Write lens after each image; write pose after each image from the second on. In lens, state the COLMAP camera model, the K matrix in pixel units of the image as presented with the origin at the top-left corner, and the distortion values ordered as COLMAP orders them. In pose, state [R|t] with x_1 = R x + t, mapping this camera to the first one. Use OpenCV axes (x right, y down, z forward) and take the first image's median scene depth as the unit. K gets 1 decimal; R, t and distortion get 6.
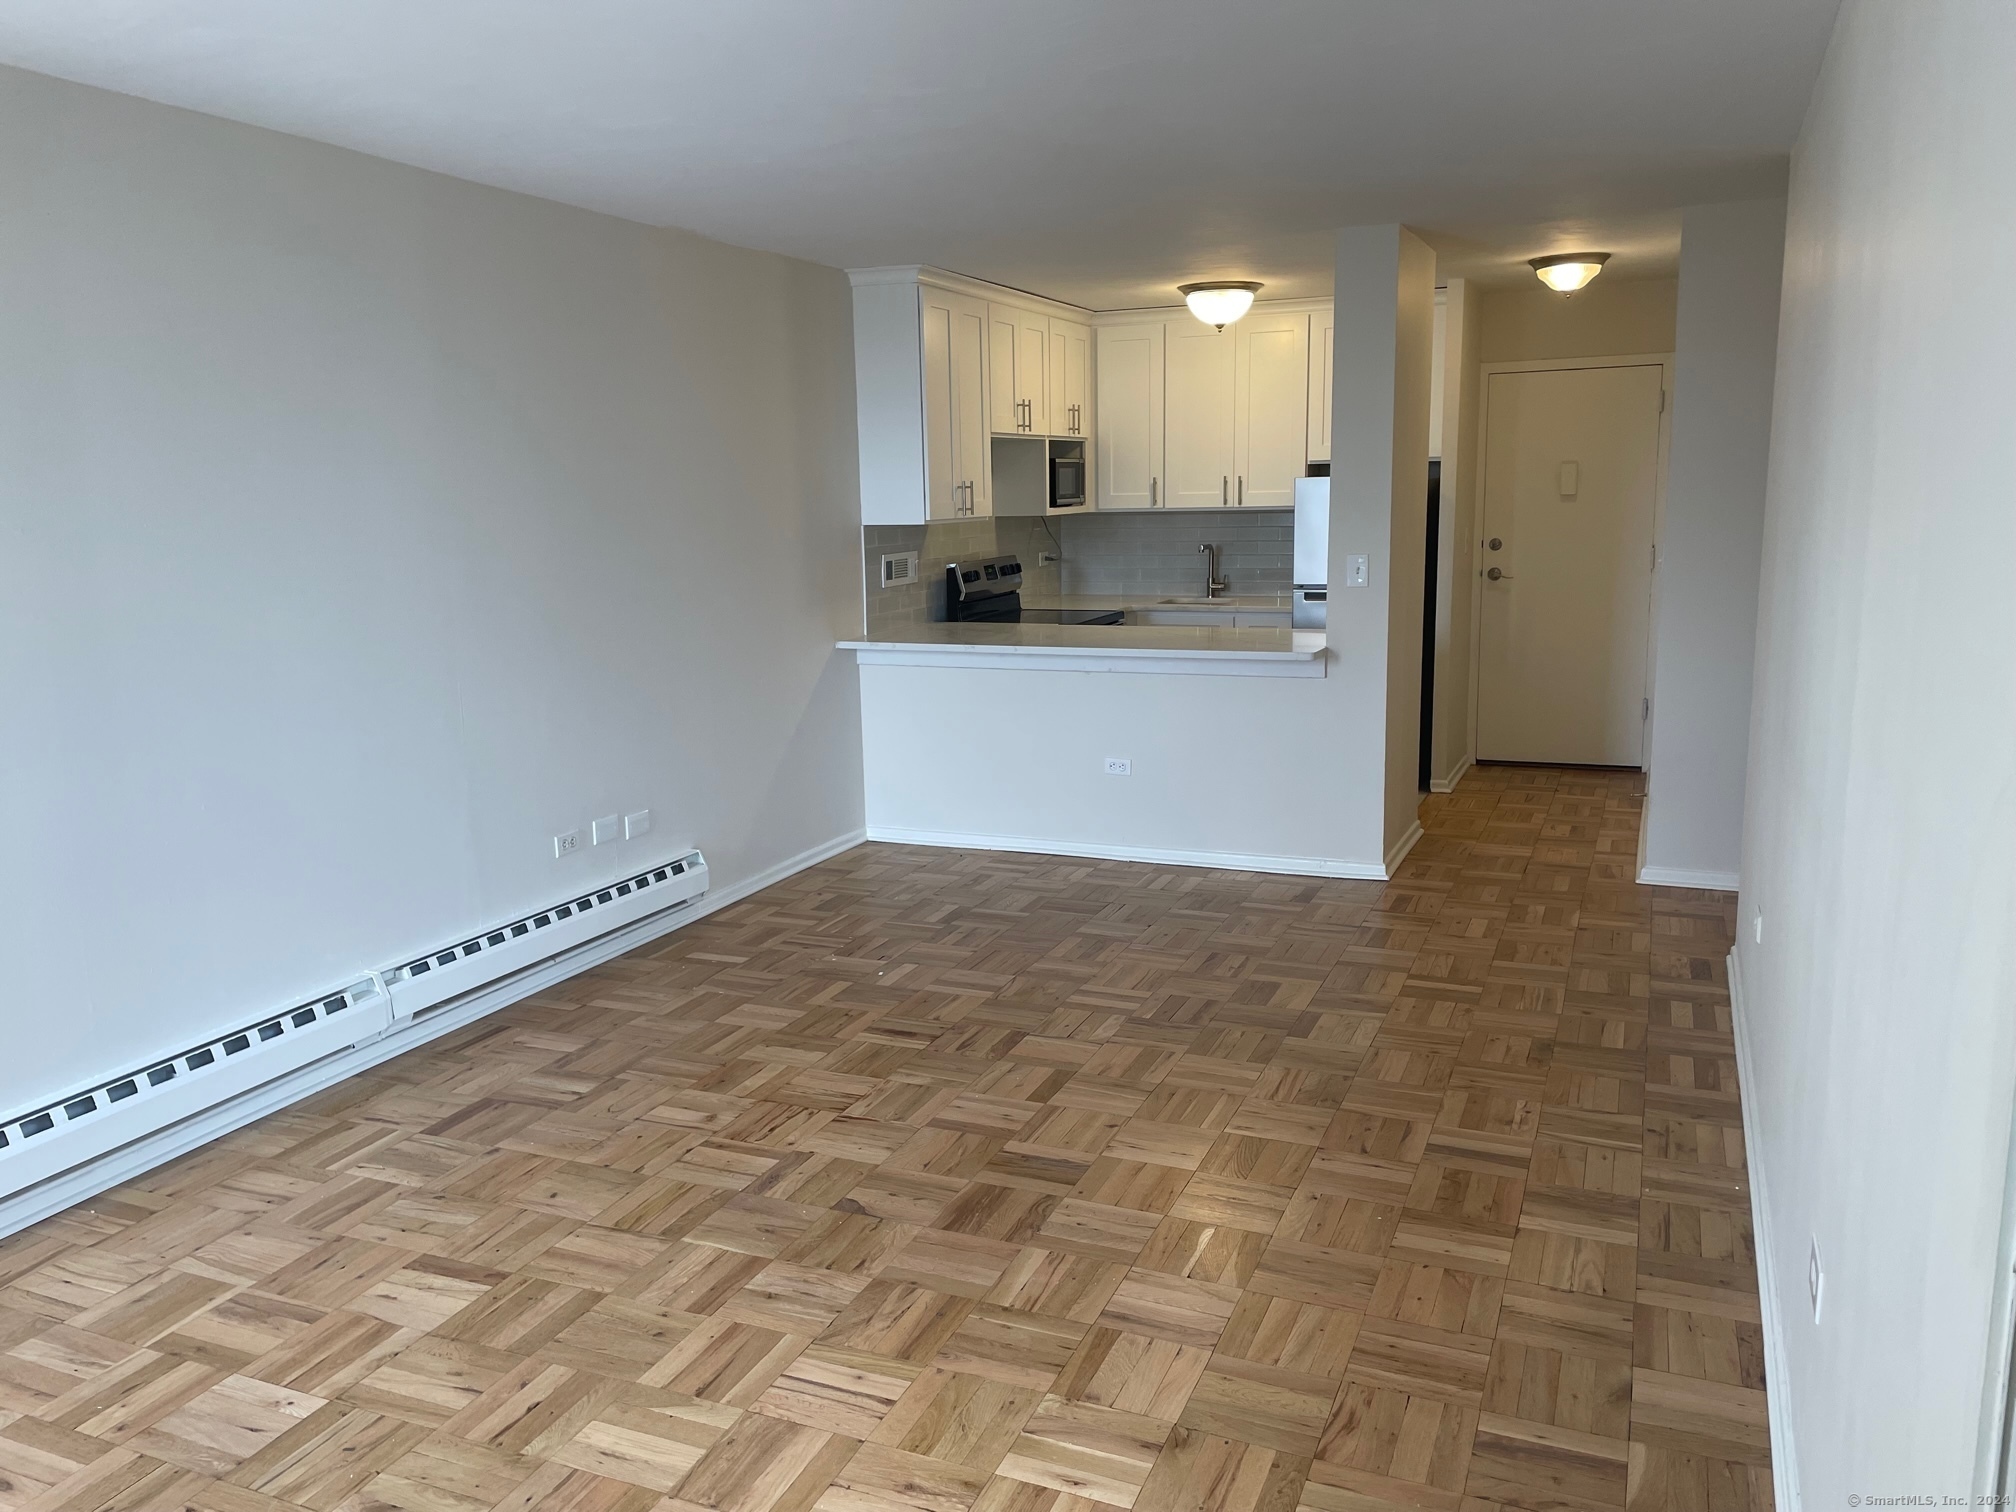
lens RADIAL K [[1521.9, 0, 998.2], [0, 1521.9, 753.4], [0, 0, 1]] dist [0.094945, -0.107458]
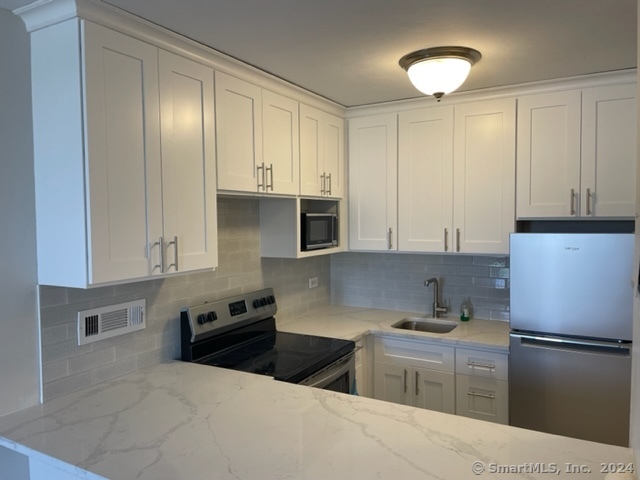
lens RADIAL K [[483.2, 0, 317.8], [0, 483.2, 237.5], [0, 0, 1]] dist [0.094945, -0.107458]
pose [[0.992942, 0.015941, -0.117525, 0.095395], [-0.031352, 0.990956, -0.130474, -0.123852], [0.114383, 0.133238, 0.984461, 0.623532]]
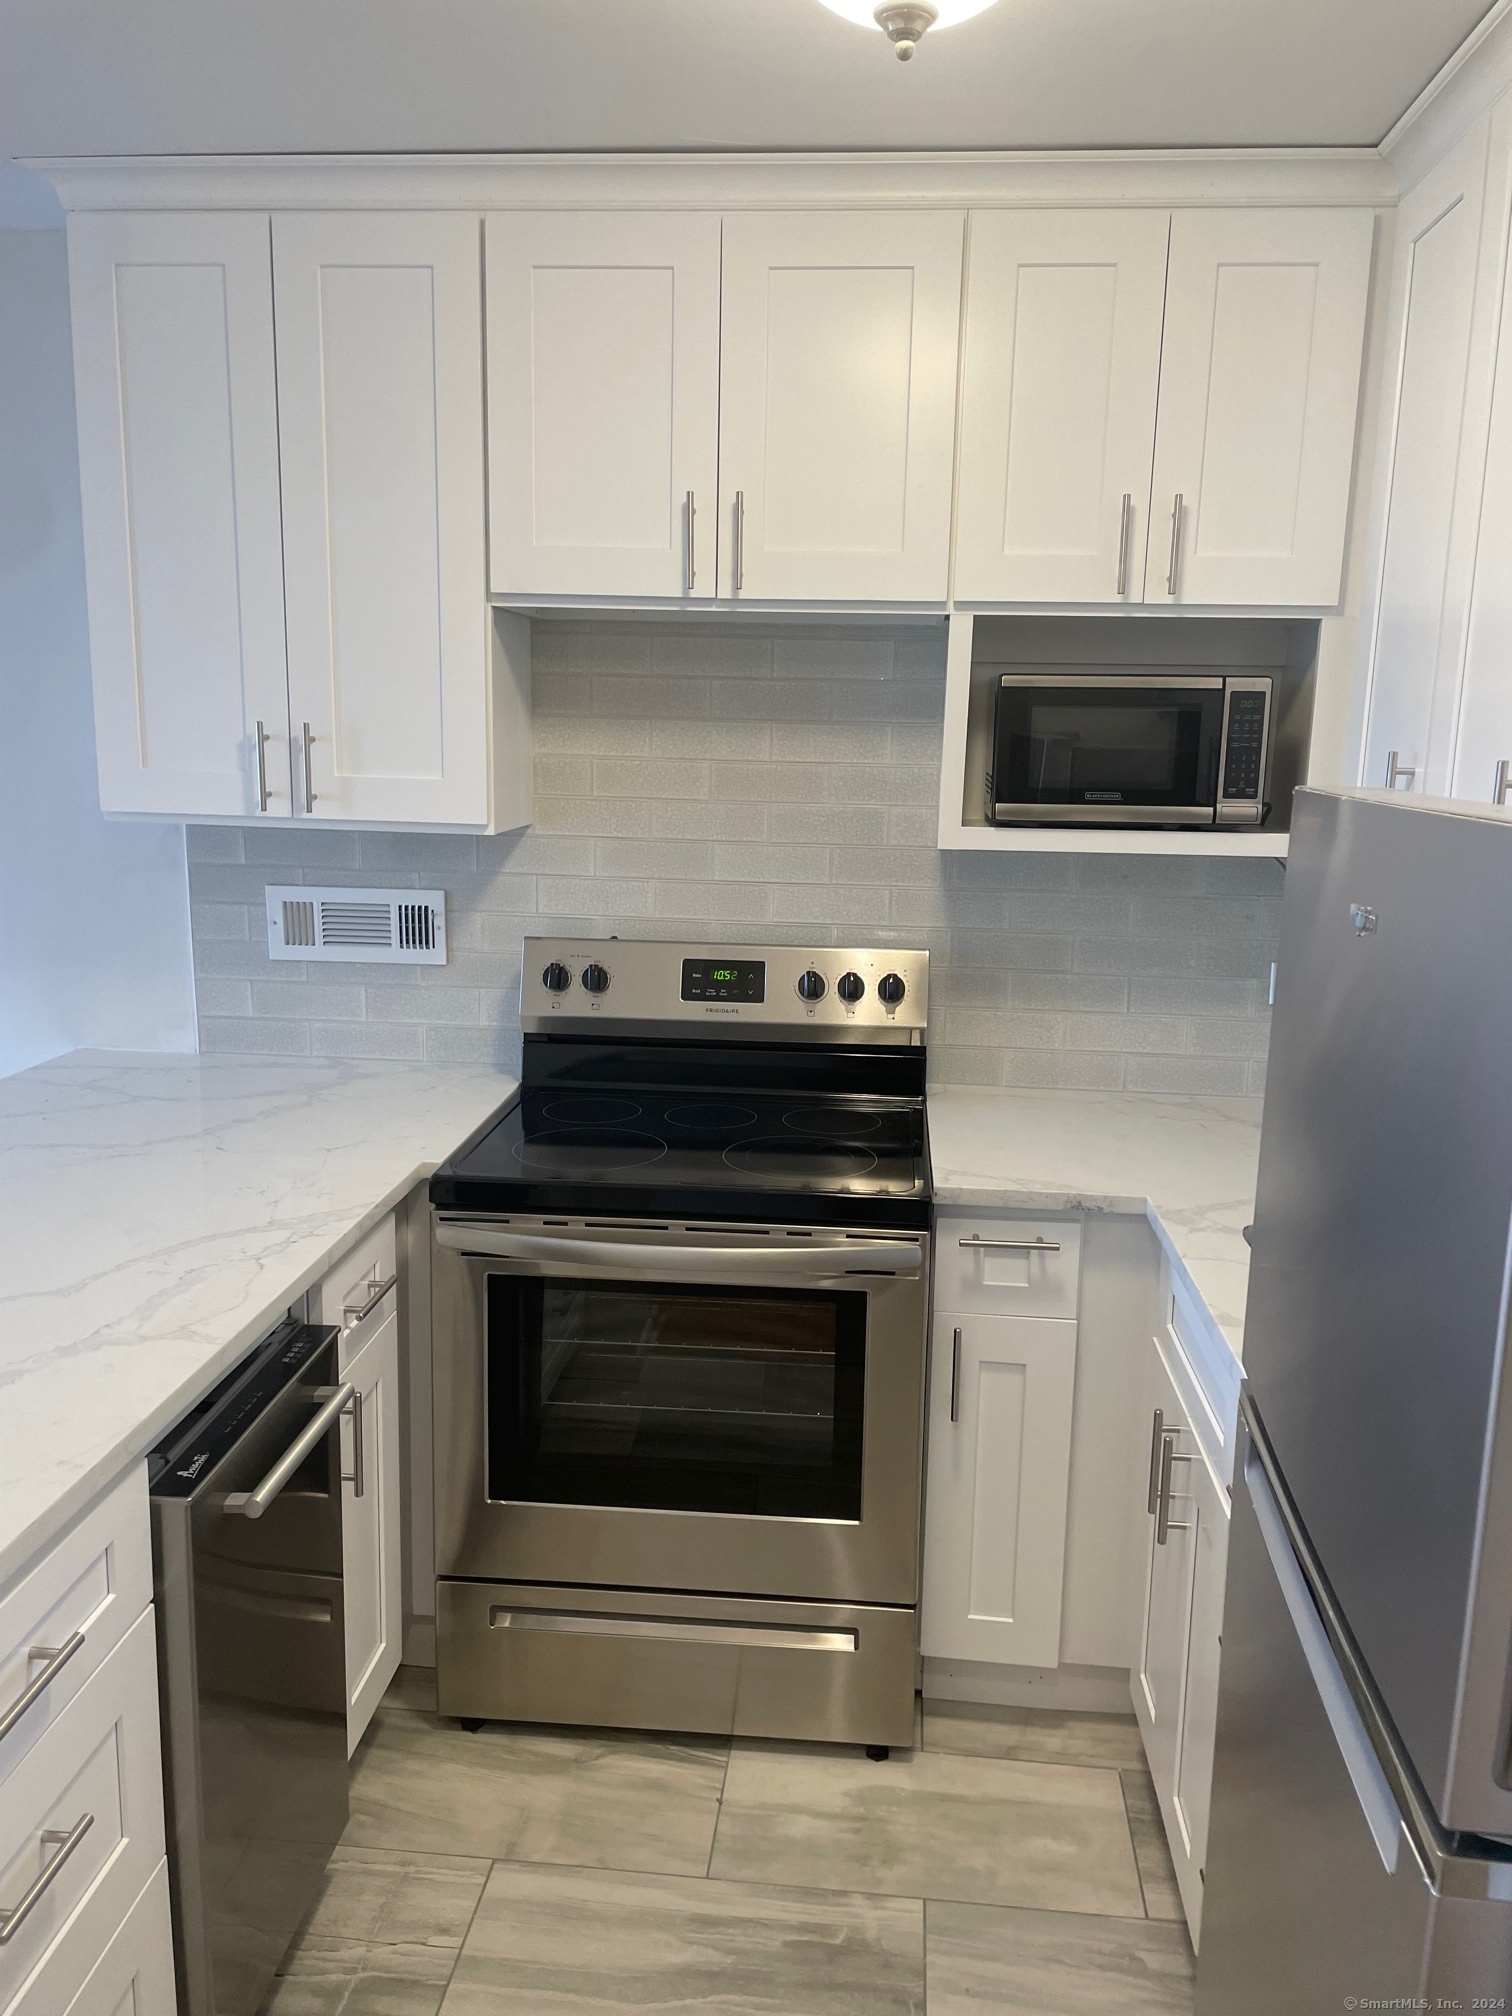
lens RADIAL K [[1521.9, 0, 765.9], [0, 1521.9, 996.2], [0, 0, 1]] dist [0.094945, -0.107458]
pose [[0.302966, 0.199254, -0.931938, 0.335972], [-0.193966, 0.970322, 0.144404, -0.167524], [0.933053, 0.137015, 0.332623, 0.872938]]
